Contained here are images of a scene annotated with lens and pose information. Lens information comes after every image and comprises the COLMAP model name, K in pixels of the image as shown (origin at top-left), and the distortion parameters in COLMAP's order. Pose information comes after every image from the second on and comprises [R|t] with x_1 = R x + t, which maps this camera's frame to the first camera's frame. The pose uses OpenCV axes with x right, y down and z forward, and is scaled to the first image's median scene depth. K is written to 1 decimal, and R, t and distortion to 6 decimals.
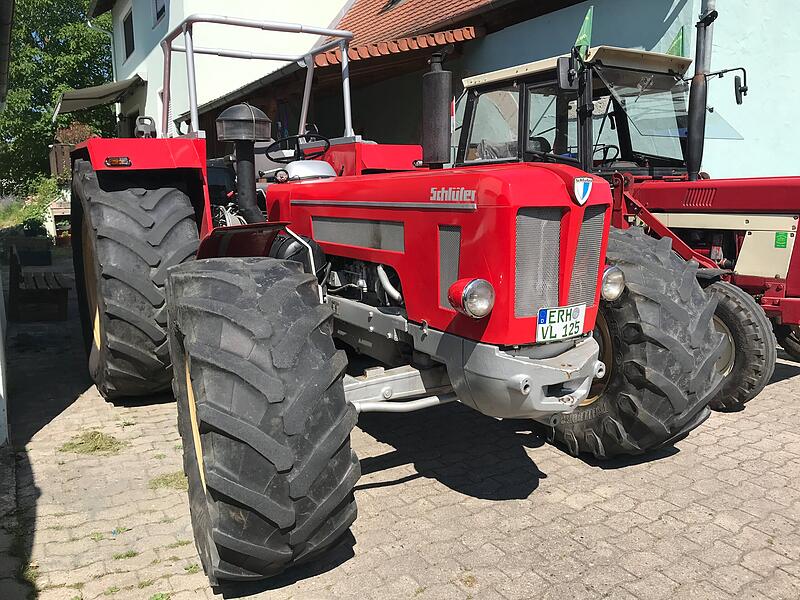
lens RADIAL K [[657.3, 0, 402.7], [0, 657.3, 298.7], [0, 0, 1]] dist [0.028958, -0.028440]
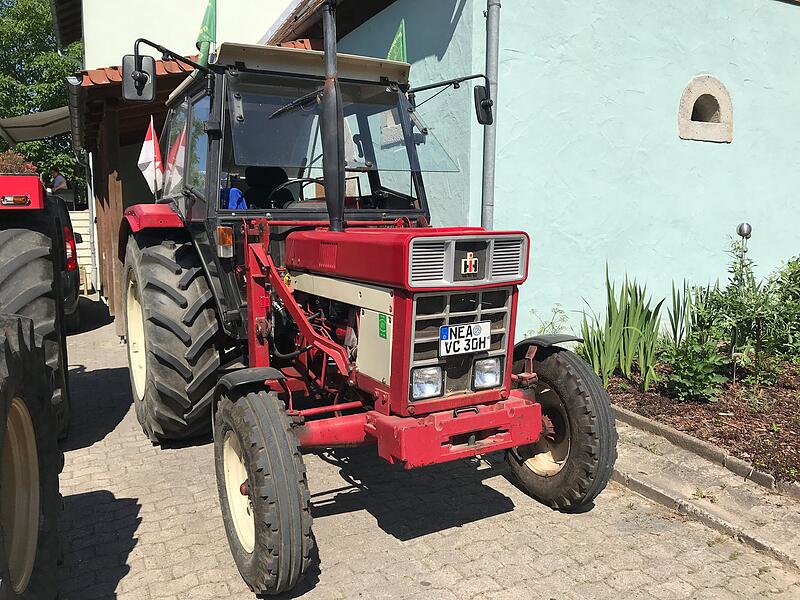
lens RADIAL K [[657.3, 0, 396.7], [0, 657.3, 302.2], [0, 0, 1]] dist [0.028958, -0.028440]
pose [[0.997588, 0.011719, -0.068419, 0.375839], [-0.014068, 0.999324, -0.033956, -0.054026], [0.067975, 0.034836, 0.997079, 0.212552]]
